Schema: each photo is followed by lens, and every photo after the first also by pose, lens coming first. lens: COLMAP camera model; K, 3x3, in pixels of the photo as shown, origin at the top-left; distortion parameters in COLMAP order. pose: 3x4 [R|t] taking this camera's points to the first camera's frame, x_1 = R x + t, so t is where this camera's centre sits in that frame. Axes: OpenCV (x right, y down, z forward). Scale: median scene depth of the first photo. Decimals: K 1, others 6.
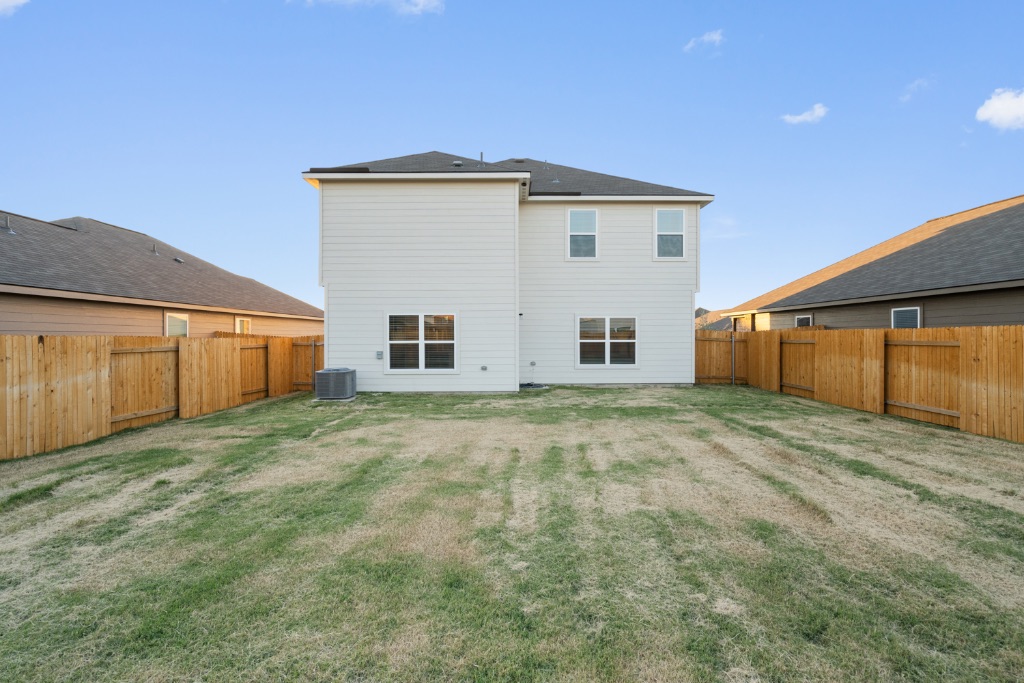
lens RADIAL K [[469.4, 0, 512.0], [0, 469.4, 341.5], [0, 0, 1]] dist [-0.000084, 0.000153]
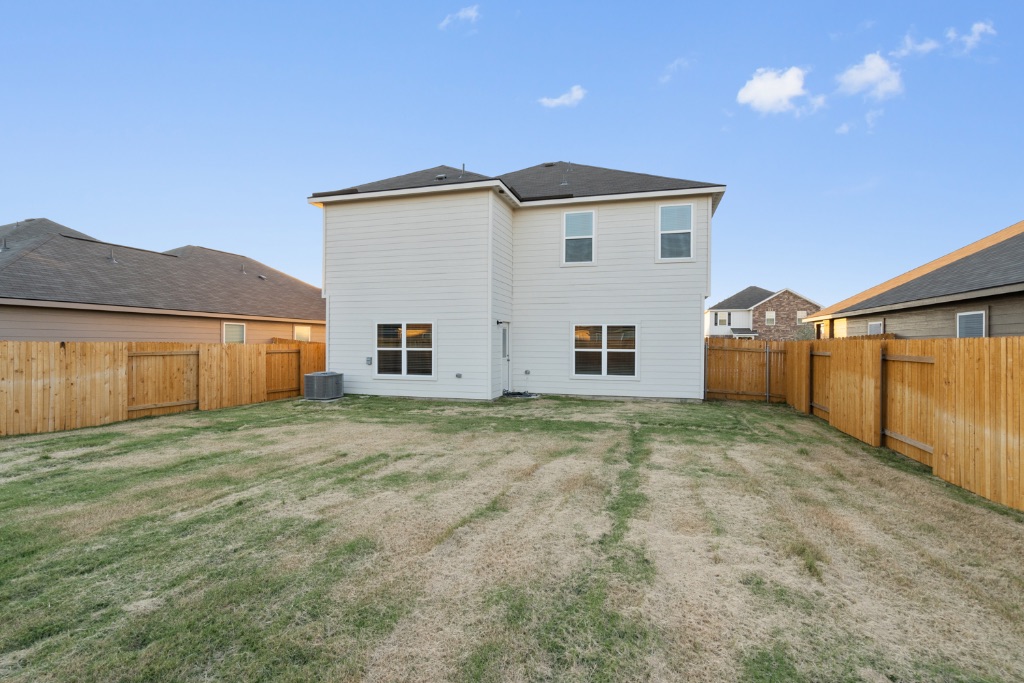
lens RADIAL K [[475.7, 0, 513.5], [0, 475.7, 345.9], [0, 0, 1]] dist [0.000492, -0.000052]
pose [[0.958877, 0.009645, -0.283658, 0.350621], [-0.010467, 0.999944, -0.001382, -0.007469], [0.283629, 0.004294, 0.958924, 0.043951]]
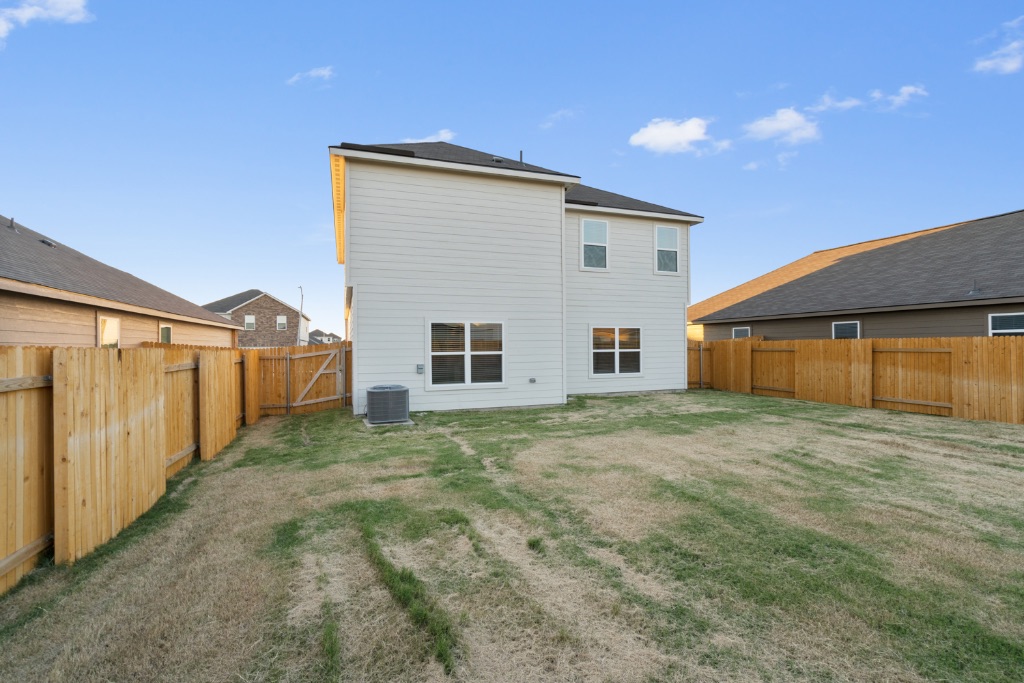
lens RADIAL K [[475.7, 0, 513.5], [0, 475.7, 345.9], [0, 0, 1]] dist [0.000492, -0.000052]
pose [[0.941006, -0.004669, 0.338357, -0.421645], [0.008585, 0.999912, -0.010079, -0.002932], [-0.338280, 0.012389, 0.940964, 0.118414]]
